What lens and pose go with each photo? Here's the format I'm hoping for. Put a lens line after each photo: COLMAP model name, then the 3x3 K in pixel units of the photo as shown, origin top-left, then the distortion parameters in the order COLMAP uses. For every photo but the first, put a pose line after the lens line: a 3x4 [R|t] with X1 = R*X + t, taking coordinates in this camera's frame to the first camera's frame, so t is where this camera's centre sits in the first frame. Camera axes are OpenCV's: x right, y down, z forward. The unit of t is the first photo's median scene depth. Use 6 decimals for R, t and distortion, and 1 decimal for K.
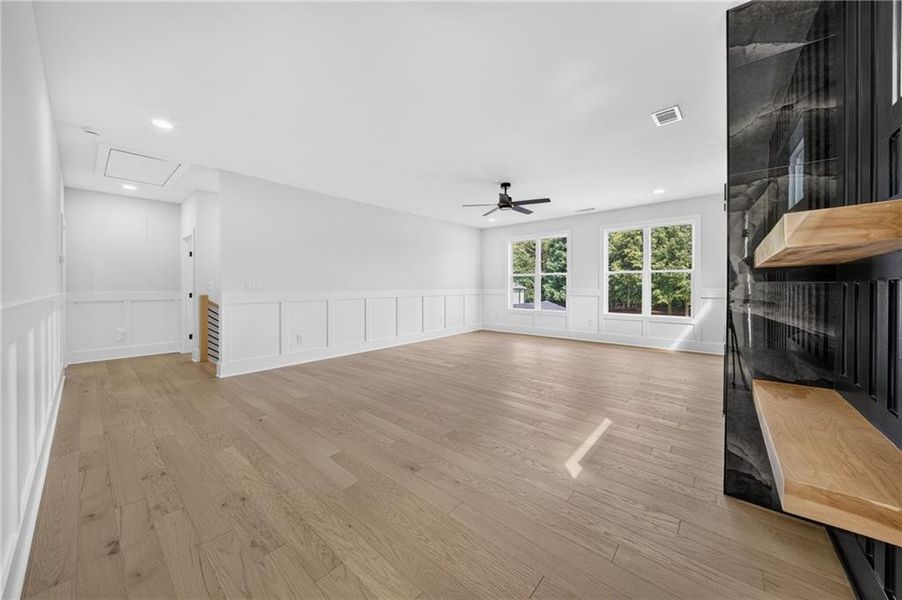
lens RADIAL K [[316.1, 0, 448.4], [0, 316.1, 293.5], [0, 0, 1]] dist [0.001311, -0.000219]
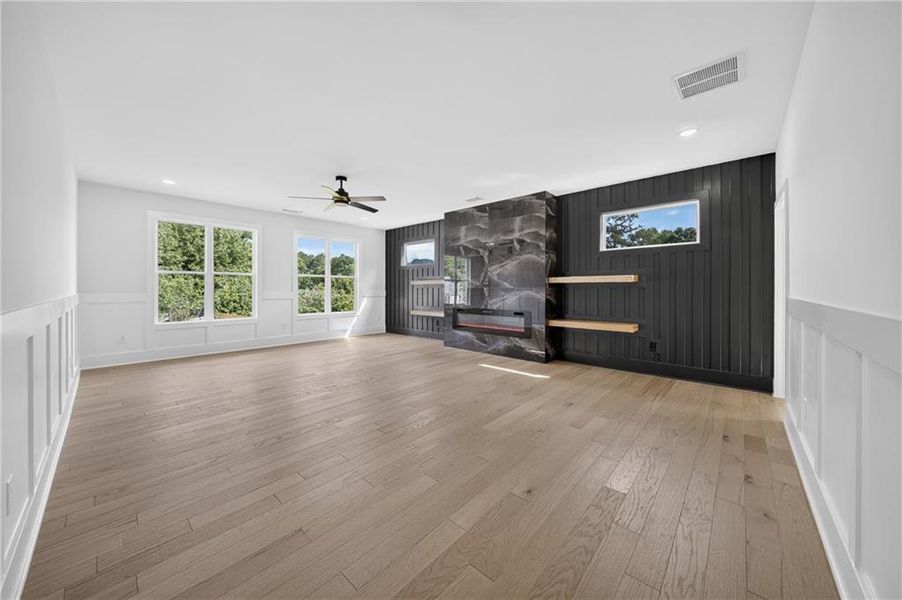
lens RADIAL K [[316.1, 0, 448.4], [0, 316.1, 293.5], [0, 0, 1]] dist [0.001311, -0.000219]
pose [[0.031902, -0.013132, 0.999405, -0.553444], [0.018962, 0.999742, 0.012531, -0.010113], [-0.999311, 0.018550, 0.032143, 0.504096]]
